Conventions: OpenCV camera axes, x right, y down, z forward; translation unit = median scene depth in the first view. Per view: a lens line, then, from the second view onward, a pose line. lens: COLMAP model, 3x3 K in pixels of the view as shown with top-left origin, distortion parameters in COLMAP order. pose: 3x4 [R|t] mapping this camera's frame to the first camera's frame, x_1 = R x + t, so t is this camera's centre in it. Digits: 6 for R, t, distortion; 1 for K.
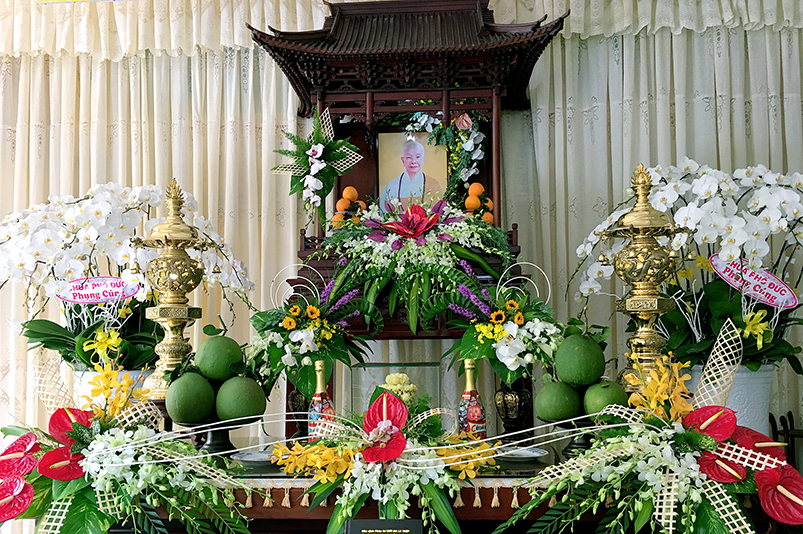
lens RADIAL K [[689.4, 0, 398.4], [0, 689.4, 299.7], [0, 0, 1]] dist [0.050066, -0.048476]
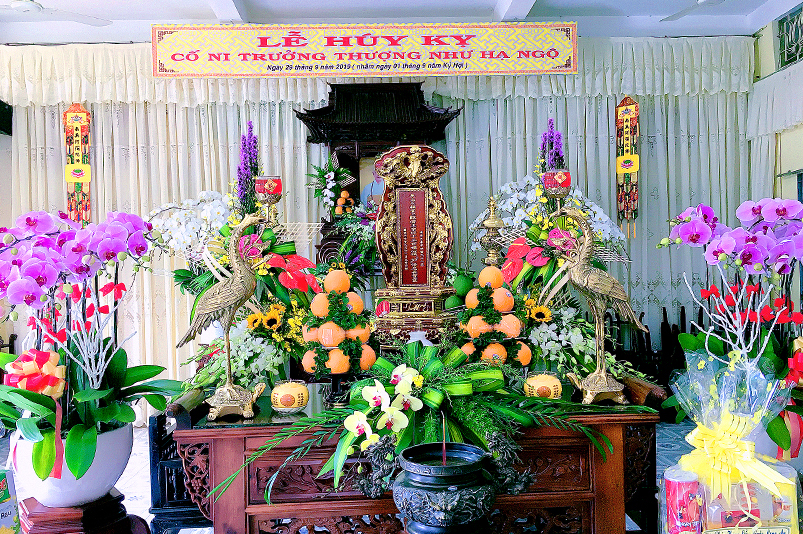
lens RADIAL K [[696.8, 0, 402.5], [0, 696.8, 270.4], [0, 0, 1]] dist [0.069409, -0.089108]
pose [[0.993556, -0.016054, 0.112197, -0.166506], [0.009216, 0.998083, 0.061198, -0.089170], [-0.112964, -0.059769, 0.991800, -1.053560]]
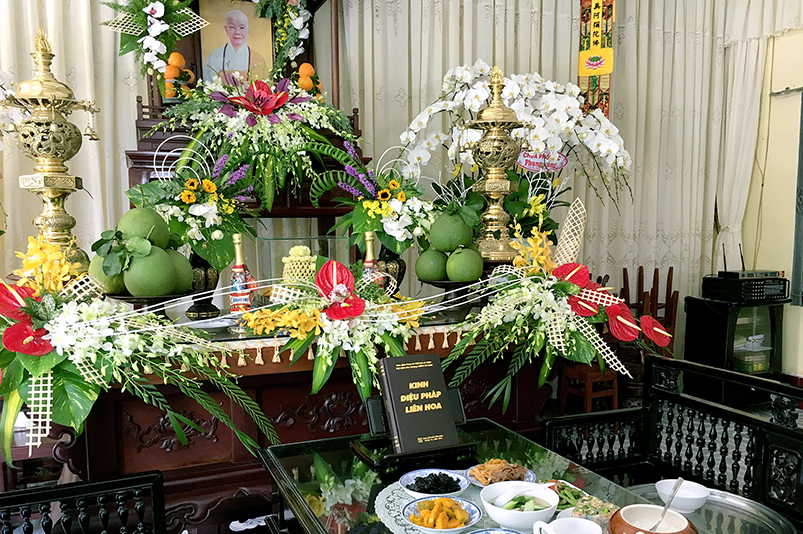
lens RADIAL K [[696.8, 0, 403.7], [0, 696.8, 299.4], [0, 0, 1]] dist [0.069409, -0.089108]
pose [[0.896011, -0.046918, 0.441547, -0.303614], [-0.025022, 0.987487, 0.155704, 0.013602], [-0.443327, -0.150560, 0.883625, -0.042139]]
